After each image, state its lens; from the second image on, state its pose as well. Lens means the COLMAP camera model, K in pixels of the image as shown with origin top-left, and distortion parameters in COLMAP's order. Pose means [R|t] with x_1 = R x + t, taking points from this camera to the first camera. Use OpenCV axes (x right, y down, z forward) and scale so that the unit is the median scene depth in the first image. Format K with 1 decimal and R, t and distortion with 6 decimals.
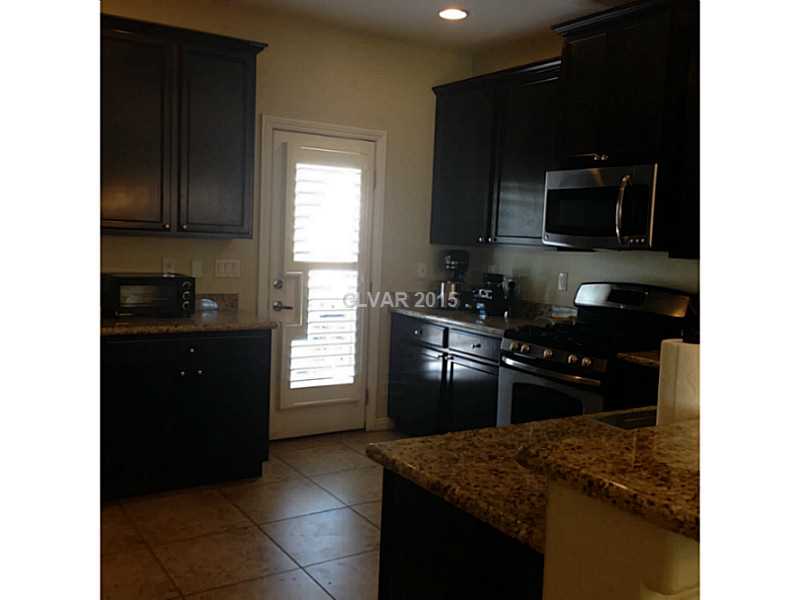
lens RADIAL K [[753.7, 0, 398.5], [0, 753.7, 299.1], [0, 0, 1]] dist [0.067418, 0.000000]
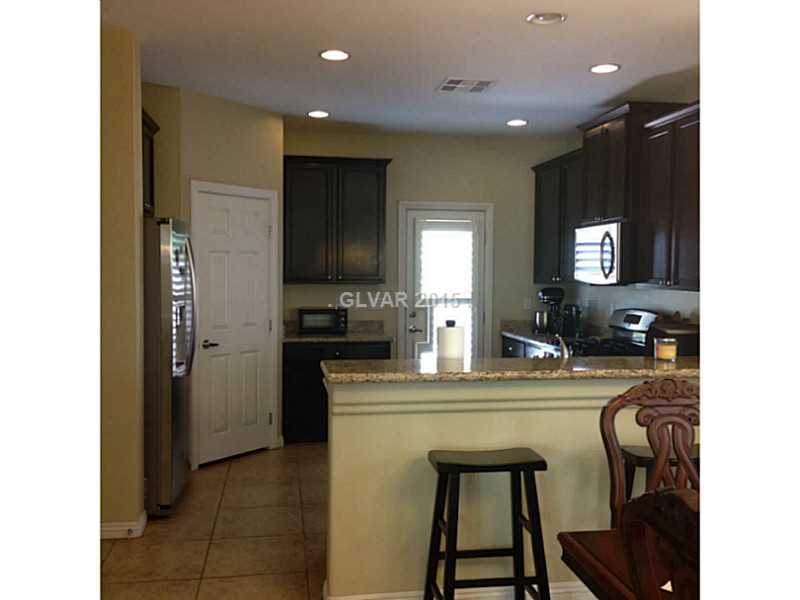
lens RADIAL K [[753.7, 0, 393.4], [0, 753.7, 300.3], [0, 0, 1]] dist [0.067418, 0.000000]
pose [[0.905899, -0.016848, -0.423158, 0.433850], [-0.006930, 0.998485, -0.054589, 0.034245], [0.423436, 0.052385, 0.904410, -0.343236]]
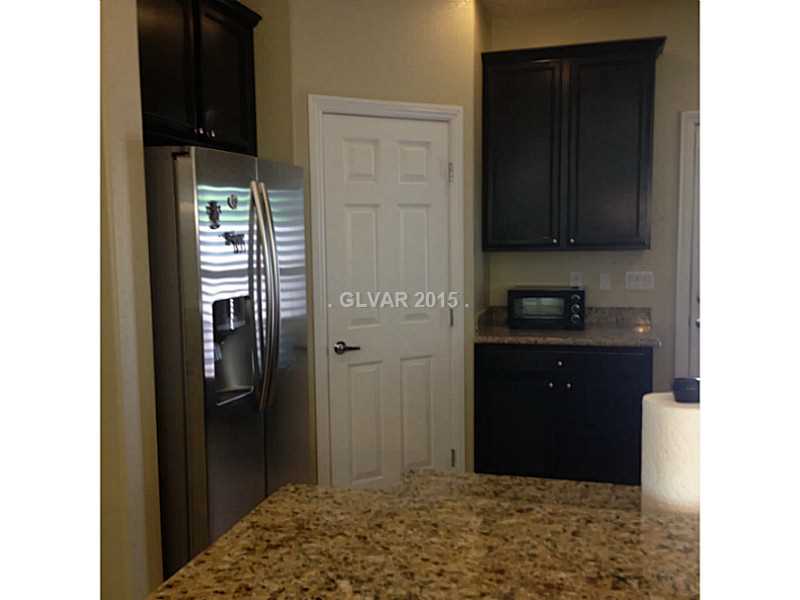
lens RADIAL K [[753.7, 0, 401.9], [0, 753.7, 306.6], [0, 0, 1]] dist [0.067418, 0.000000]
pose [[0.655925, 0.022333, -0.754496, 0.292474], [-0.021089, 0.999714, 0.011258, -0.012186], [0.754532, 0.008527, 0.656208, 0.147527]]
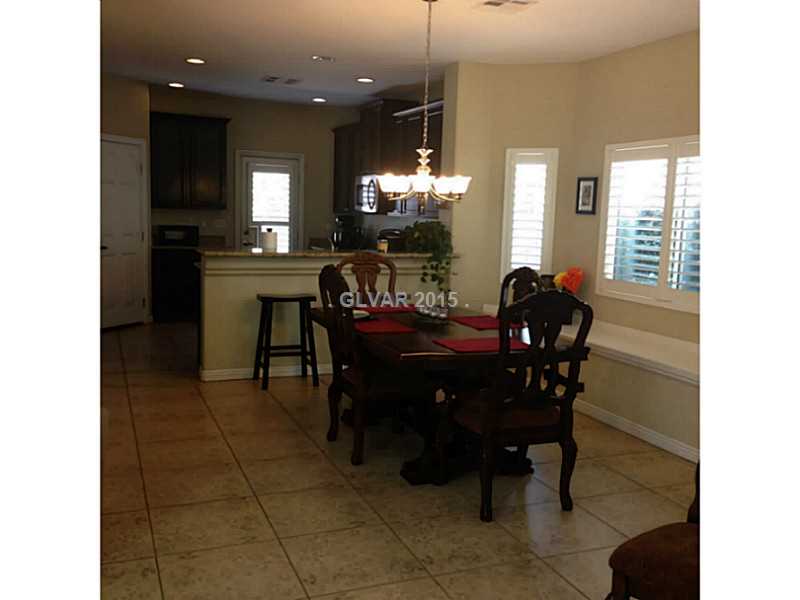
lens RADIAL K [[753.7, 0, 404.2], [0, 753.7, 300.0], [0, 0, 1]] dist [0.067418, 0.000000]
pose [[0.979790, 0.016862, -0.199315, 0.680827], [-0.010827, 0.999450, 0.031332, 0.096197], [0.199734, -0.028541, 0.979434, -0.933334]]
